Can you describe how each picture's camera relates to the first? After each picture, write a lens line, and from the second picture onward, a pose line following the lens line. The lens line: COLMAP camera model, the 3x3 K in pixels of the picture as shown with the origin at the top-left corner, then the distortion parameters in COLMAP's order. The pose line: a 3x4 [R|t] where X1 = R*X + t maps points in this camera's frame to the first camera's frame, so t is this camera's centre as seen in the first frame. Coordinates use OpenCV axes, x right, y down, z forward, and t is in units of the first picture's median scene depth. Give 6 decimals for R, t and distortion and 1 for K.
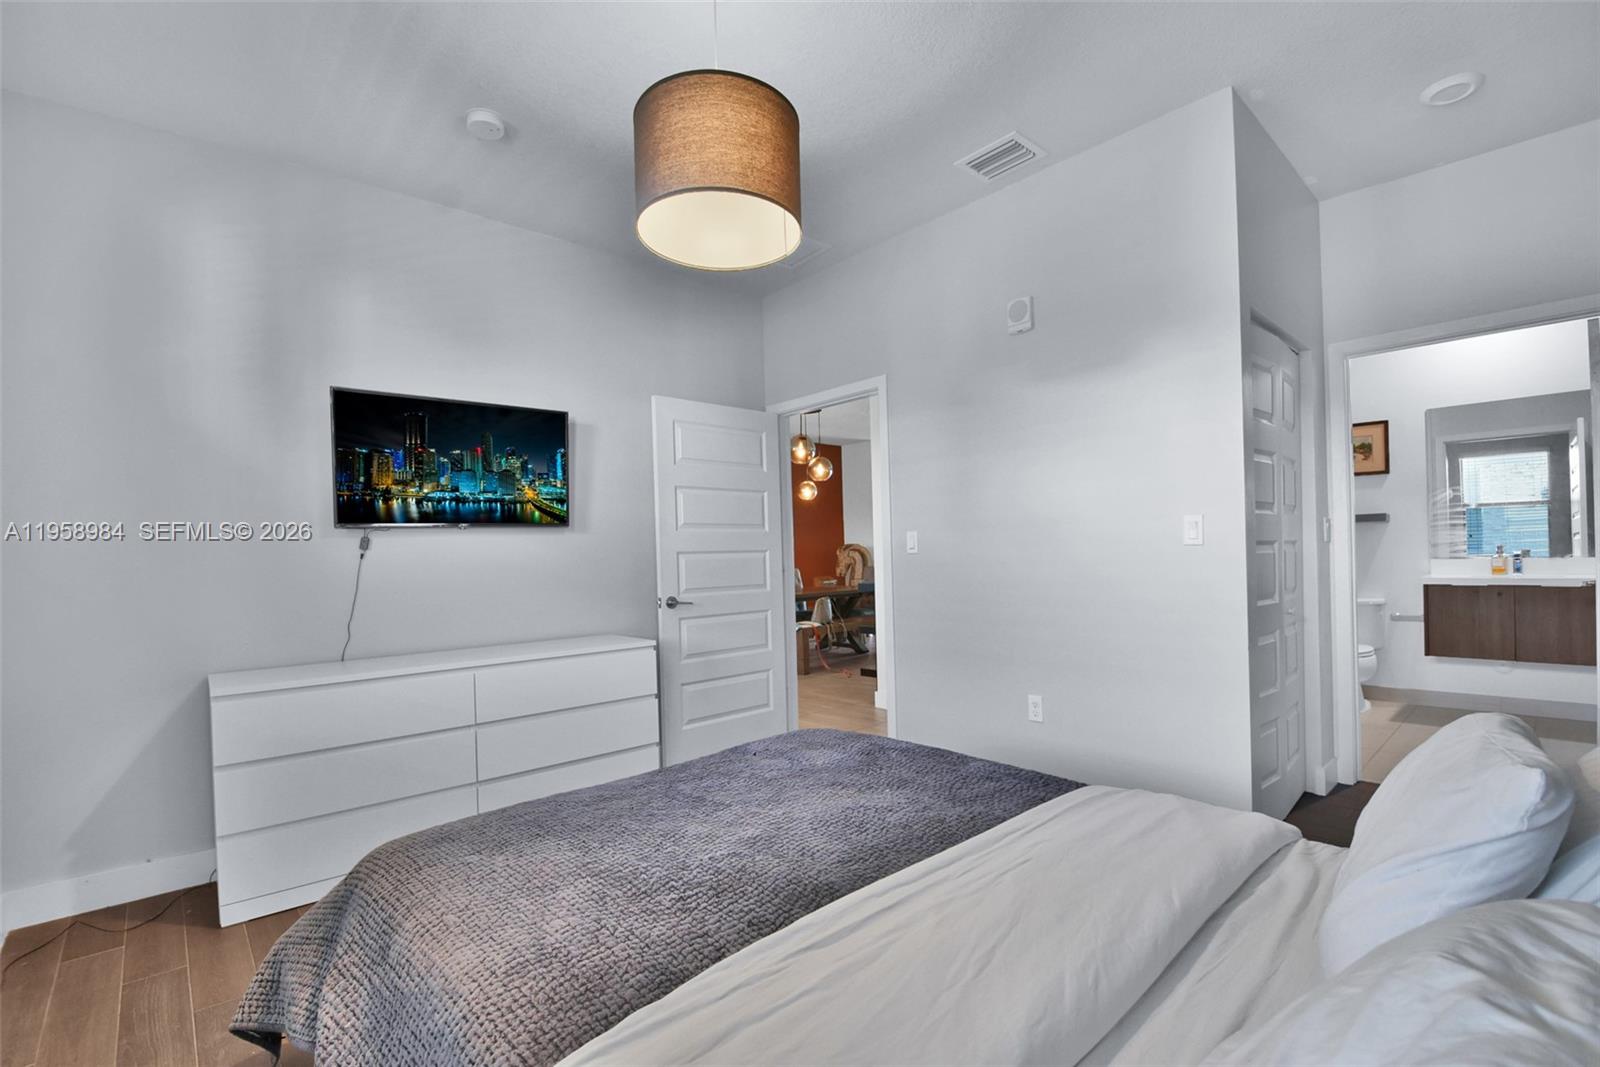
lens RADIAL K [[727.0, 0, 798.7], [0, 727.0, 567.1], [0, 0, 1]] dist [-0.014721, -0.000229]
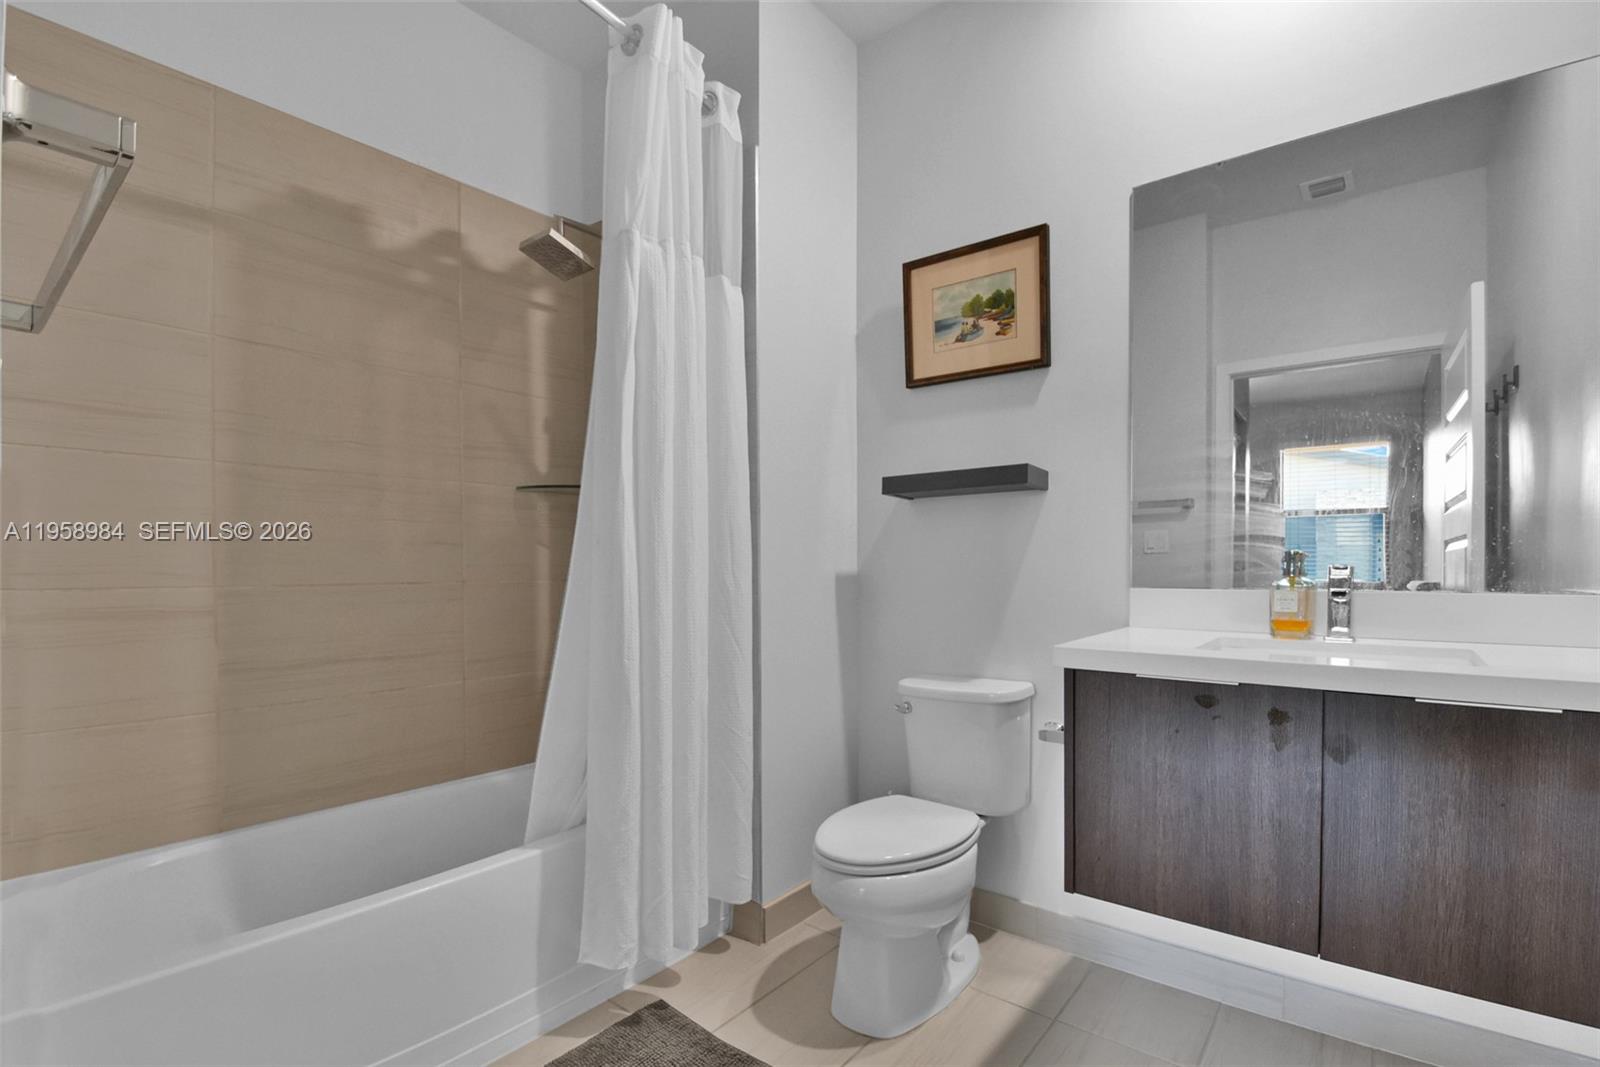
lens RADIAL K [[727.0, 0, 798.7], [0, 727.0, 567.1], [0, 0, 1]] dist [-0.014721, -0.000229]
pose [[0.990340, 0.030595, 0.135243, 0.596081], [-0.029080, 0.999490, -0.013161, -0.010404], [-0.135577, 0.009101, 0.990725, 0.588912]]
